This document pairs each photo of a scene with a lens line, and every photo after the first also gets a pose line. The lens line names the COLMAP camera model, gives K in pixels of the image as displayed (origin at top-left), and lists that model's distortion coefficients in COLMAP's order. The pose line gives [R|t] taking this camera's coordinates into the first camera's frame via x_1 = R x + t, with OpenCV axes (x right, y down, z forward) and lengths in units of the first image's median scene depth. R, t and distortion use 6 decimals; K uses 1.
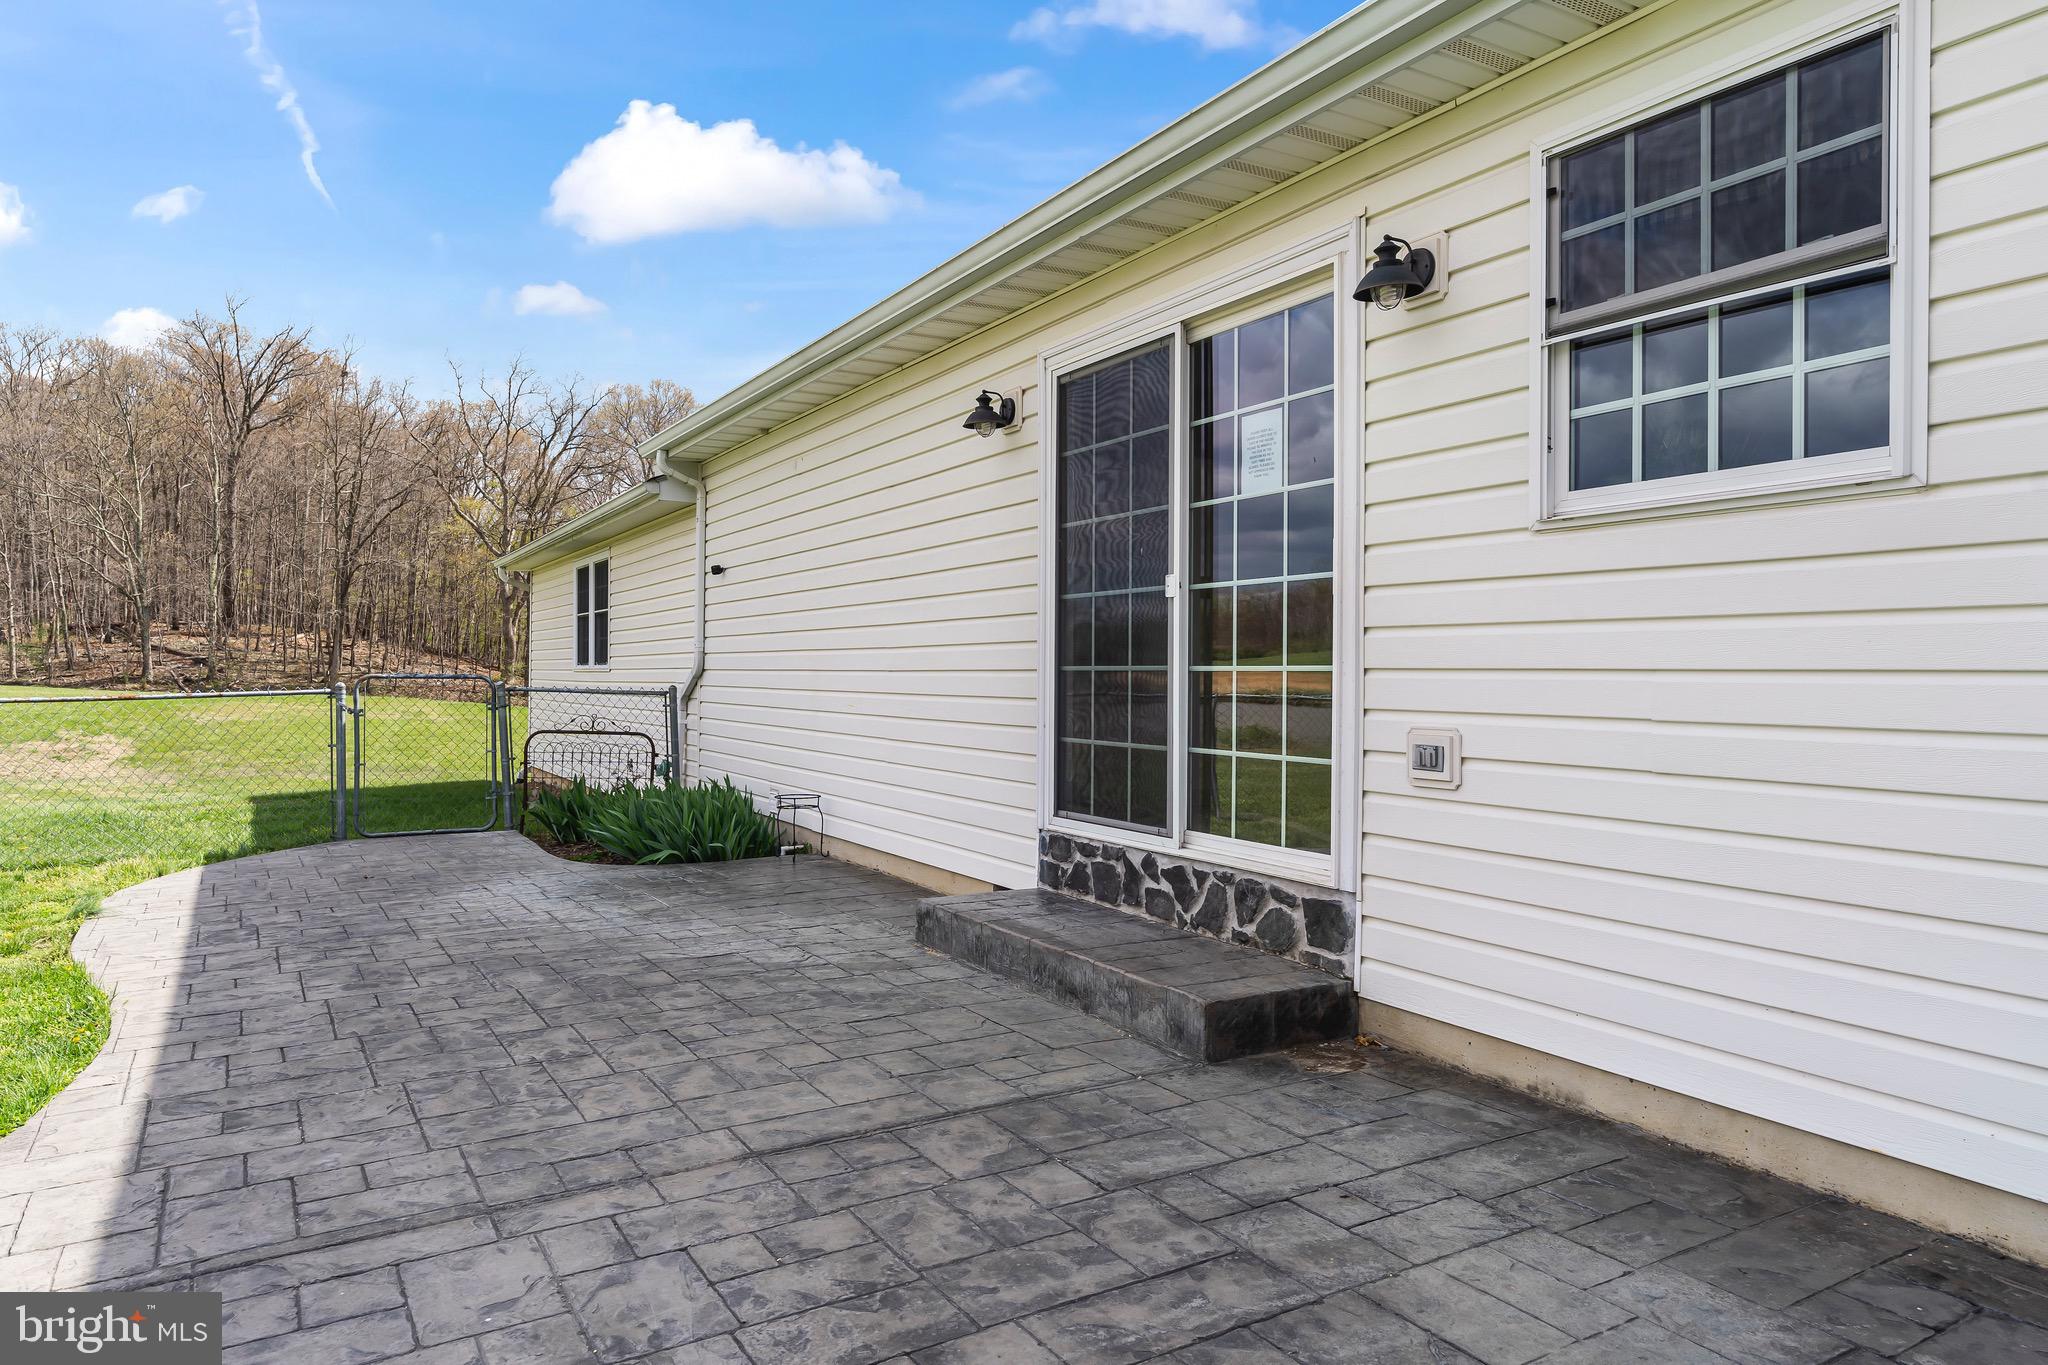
lens RADIAL K [[1204.8, 0, 1038.1], [0, 1204.8, 681.2], [0, 0, 1]] dist [-0.005240, -0.001073]
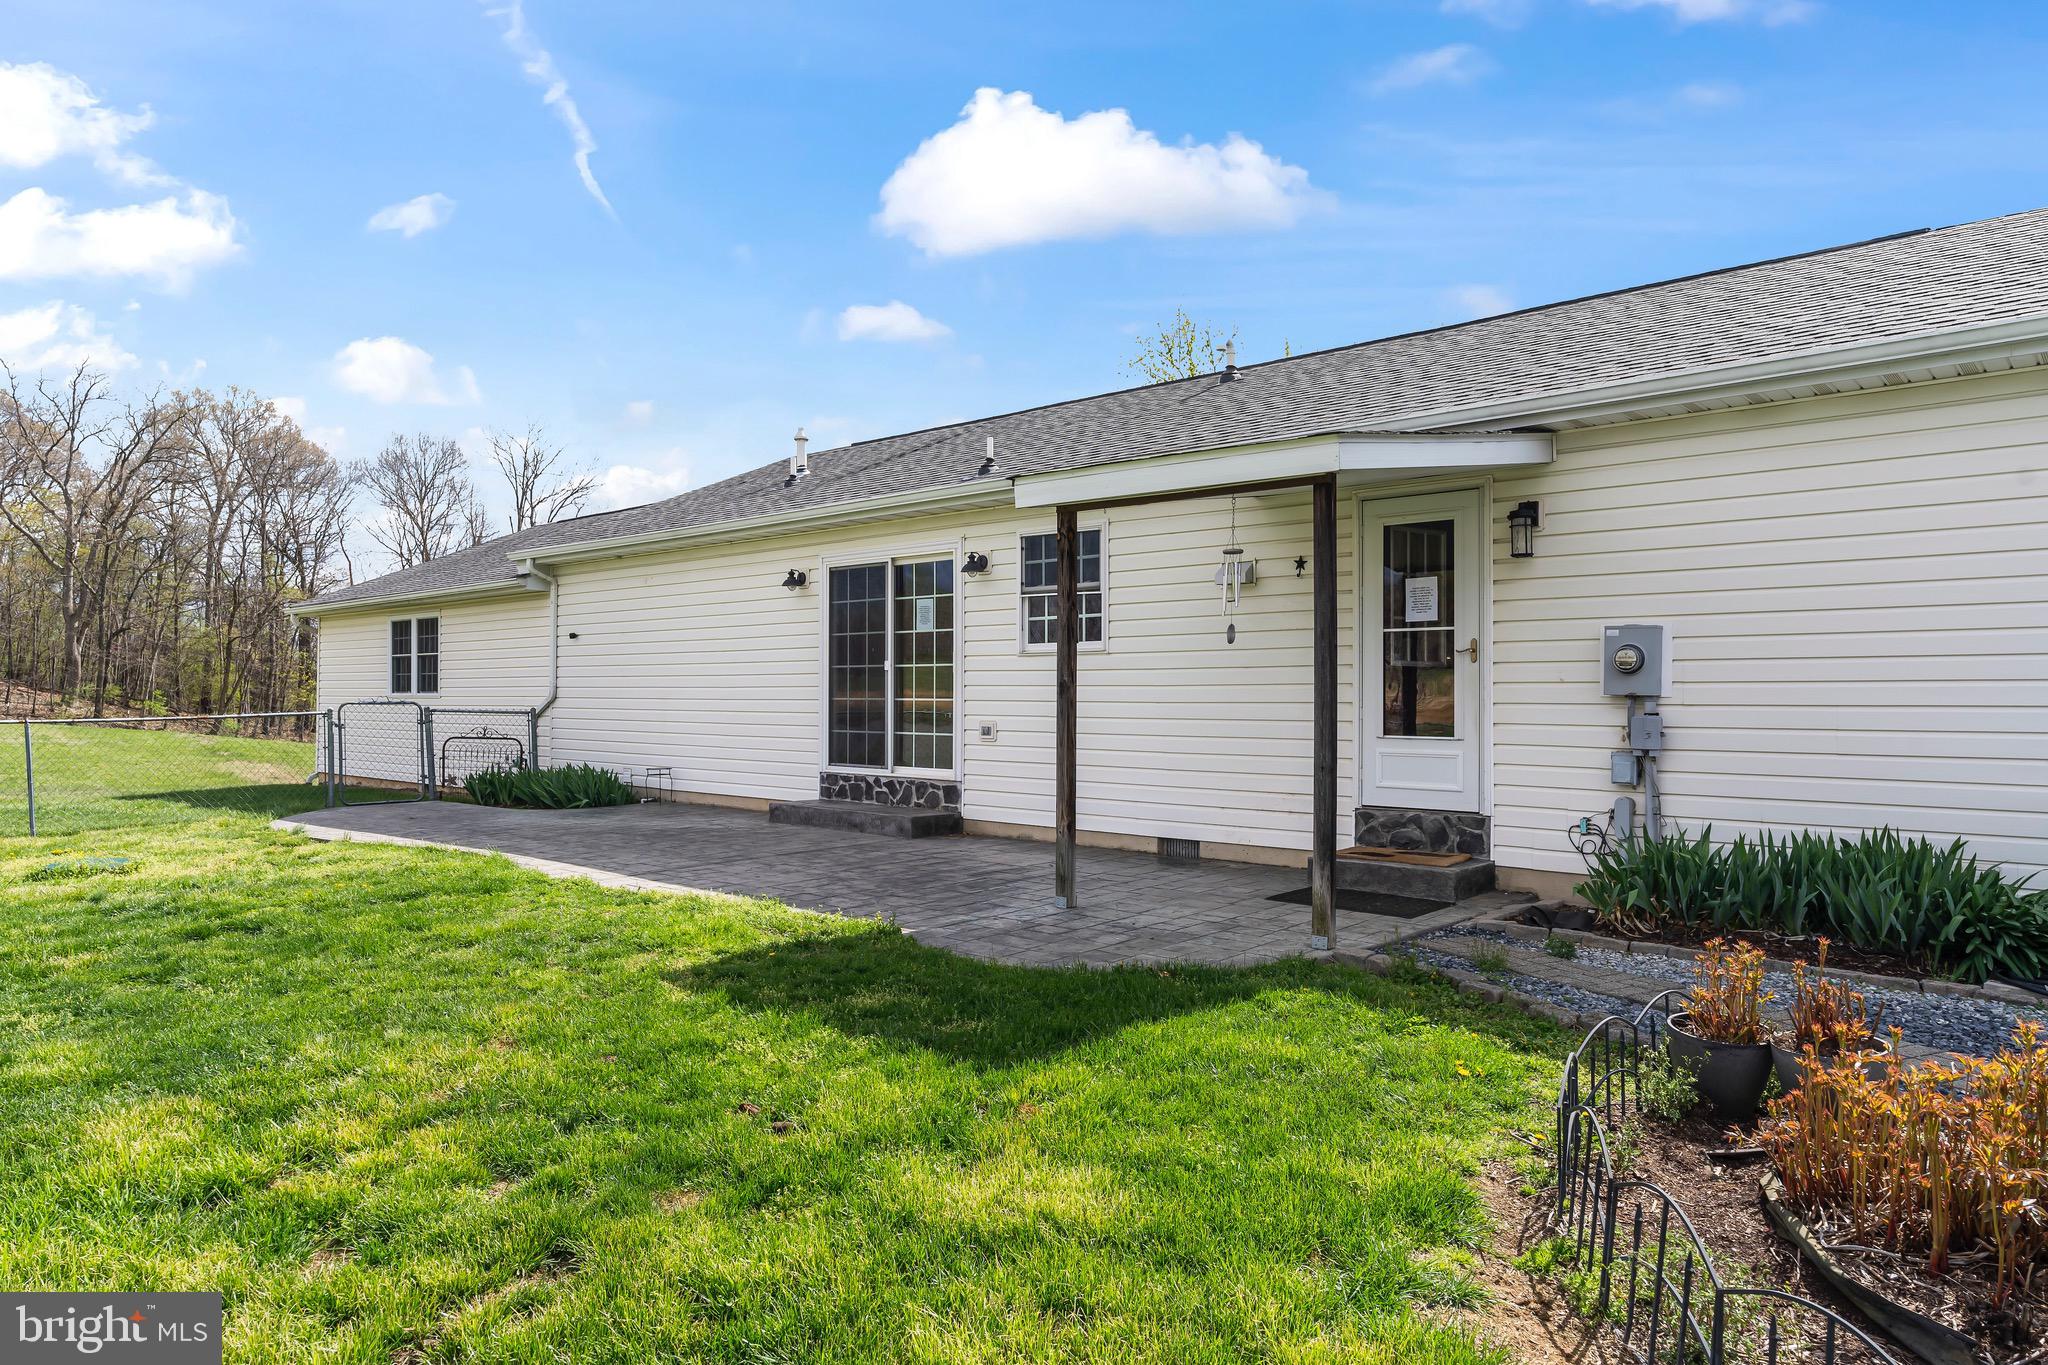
lens RADIAL K [[1204.8, 0, 1038.1], [0, 1204.8, 681.2], [0, 0, 1]] dist [-0.005240, -0.001073]
pose [[0.945184, 0.001087, 0.326536, -0.392957], [0.004113, 0.999876, -0.015233, -0.008764], [-0.326512, 0.015741, 0.945062, -1.388588]]
